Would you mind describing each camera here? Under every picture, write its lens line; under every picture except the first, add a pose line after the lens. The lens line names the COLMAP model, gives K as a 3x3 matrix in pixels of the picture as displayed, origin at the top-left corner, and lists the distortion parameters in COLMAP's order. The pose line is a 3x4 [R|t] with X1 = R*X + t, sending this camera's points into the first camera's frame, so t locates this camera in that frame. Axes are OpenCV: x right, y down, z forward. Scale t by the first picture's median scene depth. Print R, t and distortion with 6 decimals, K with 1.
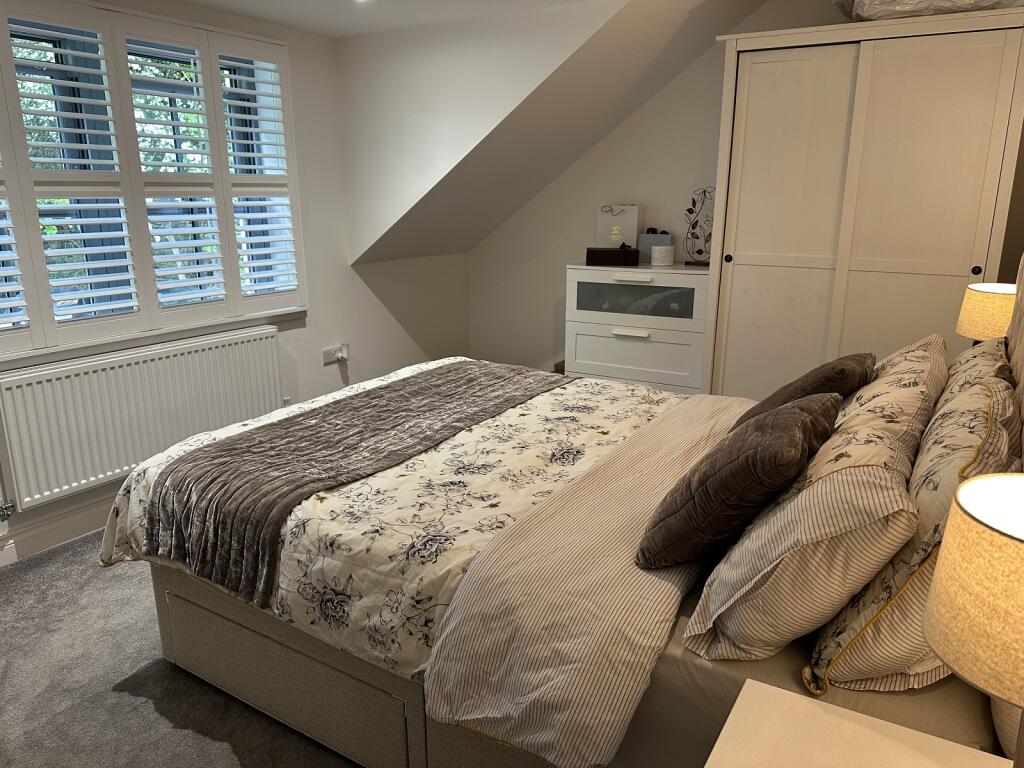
lens RADIAL K [[727.2, 0, 513.1], [0, 727.2, 380.5], [0, 0, 1]] dist [0.052546, -0.058599]
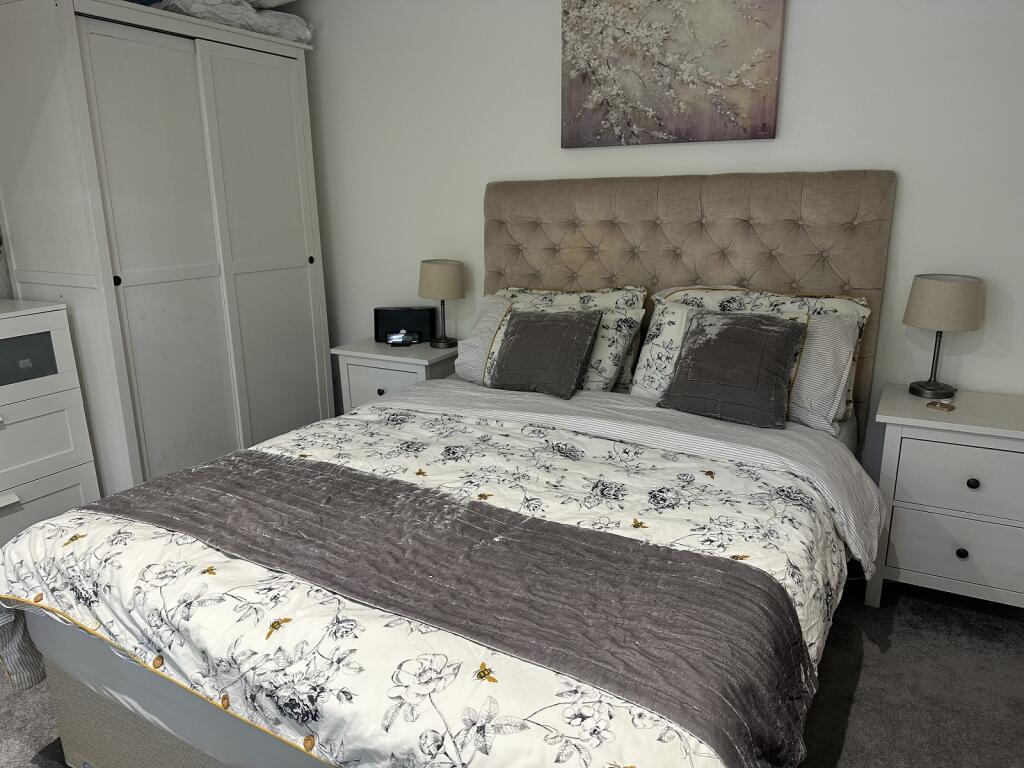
lens RADIAL K [[727.2, 0, 512.0], [0, 727.2, 389.5], [0, 0, 1]] dist [0.052546, -0.058599]
pose [[-0.075597, -0.247155, 0.966023, -0.699254], [0.258048, 0.930943, 0.258374, -0.205110], [-0.963170, 0.268812, -0.006599, 0.853126]]
